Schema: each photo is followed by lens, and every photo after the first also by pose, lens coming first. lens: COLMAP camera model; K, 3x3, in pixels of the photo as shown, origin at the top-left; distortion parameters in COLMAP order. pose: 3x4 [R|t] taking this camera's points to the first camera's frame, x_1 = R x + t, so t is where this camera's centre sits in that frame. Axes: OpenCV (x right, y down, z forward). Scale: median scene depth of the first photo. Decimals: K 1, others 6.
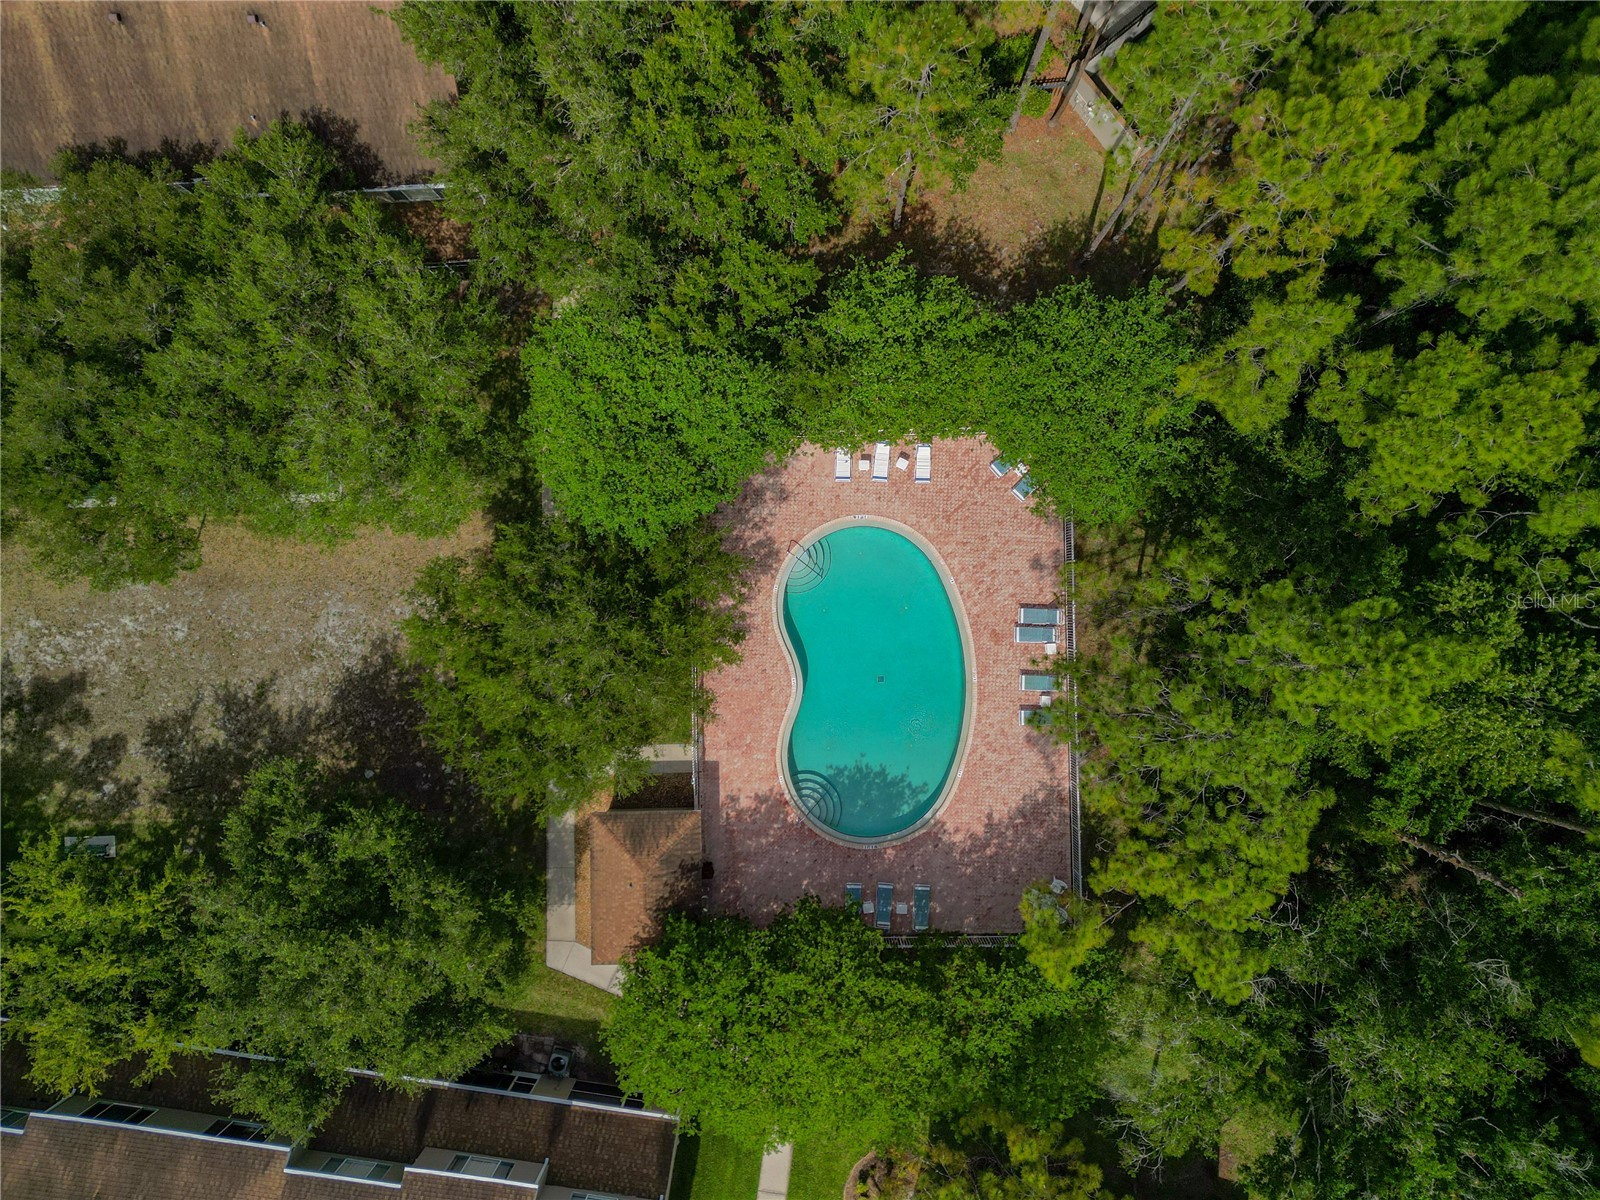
lens RADIAL K [[1114.6, 0, 801.8], [0, 1114.6, 597.7], [0, 0, 1]] dist [0.006637, -0.004586]
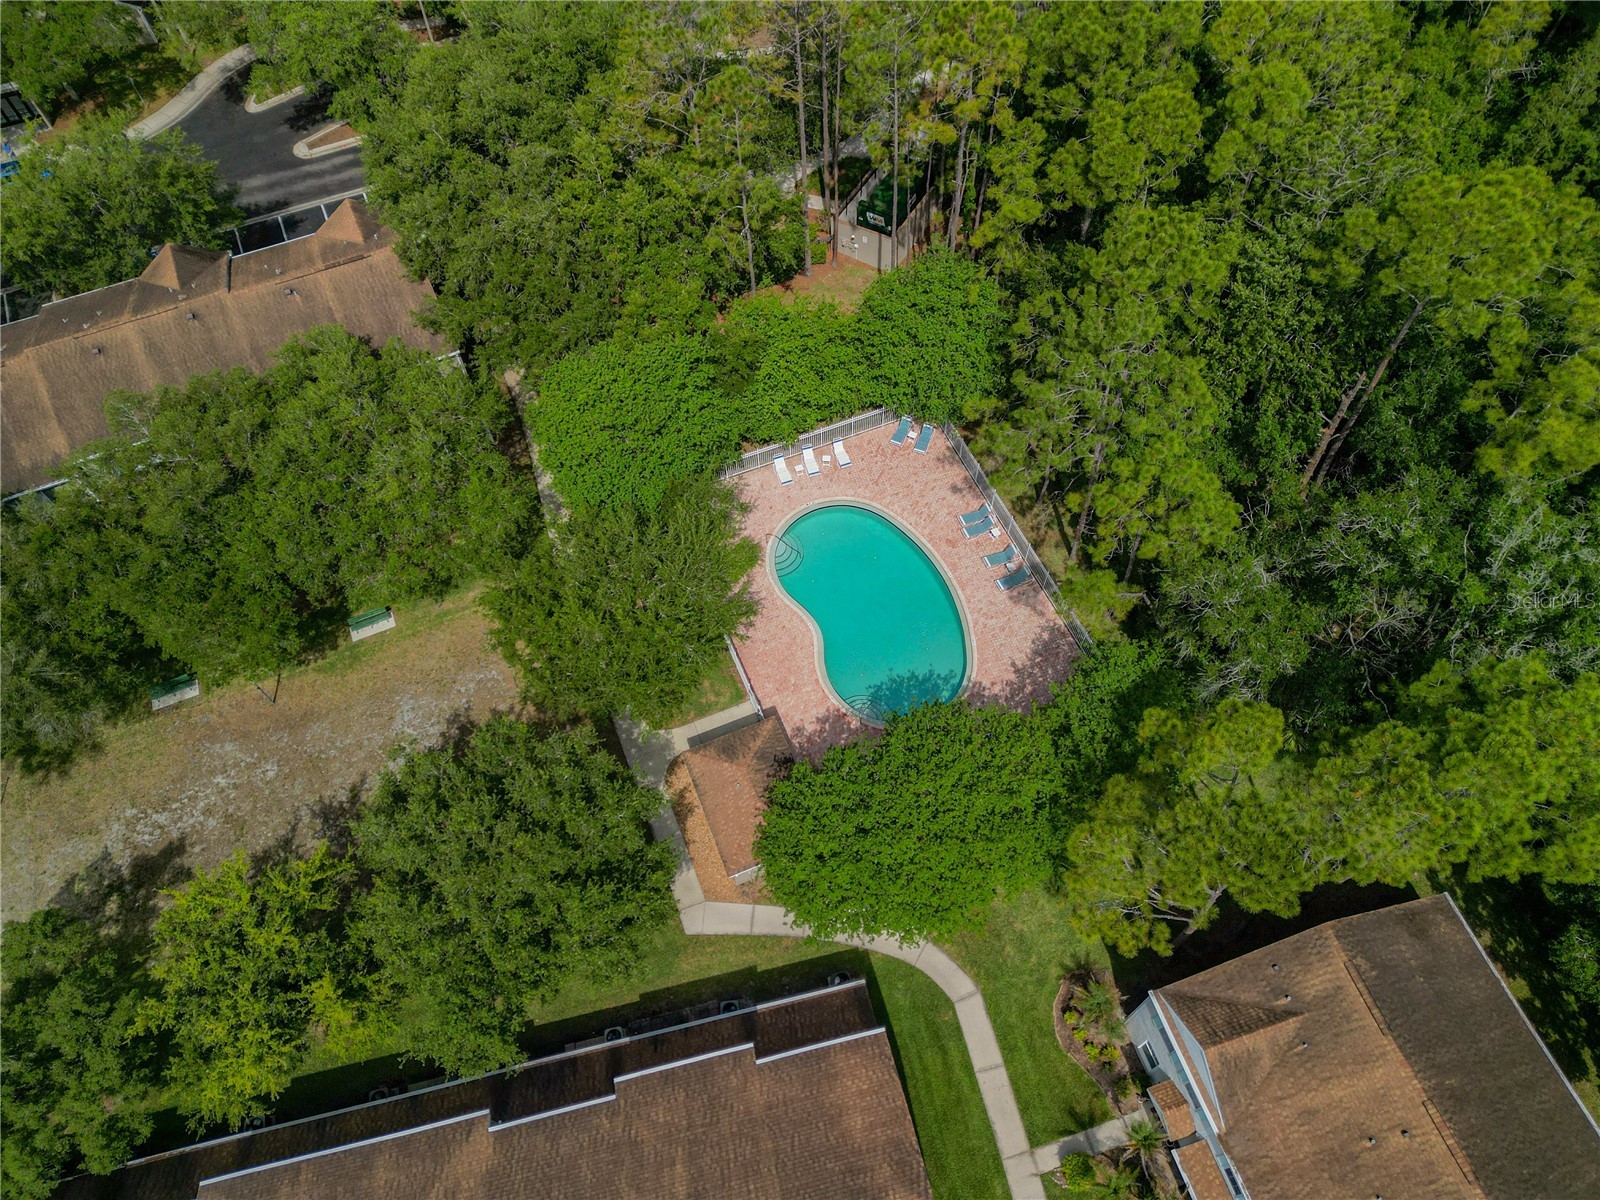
lens RADIAL K [[1114.6, 0, 801.4], [0, 1114.6, 602.8], [0, 0, 1]] dist [0.006637, -0.004586]
pose [[0.931040, -0.315700, 0.183024, -0.222590], [0.364800, 0.792518, -0.488709, 0.623371], [0.009236, 0.521774, 0.853034, -0.010057]]
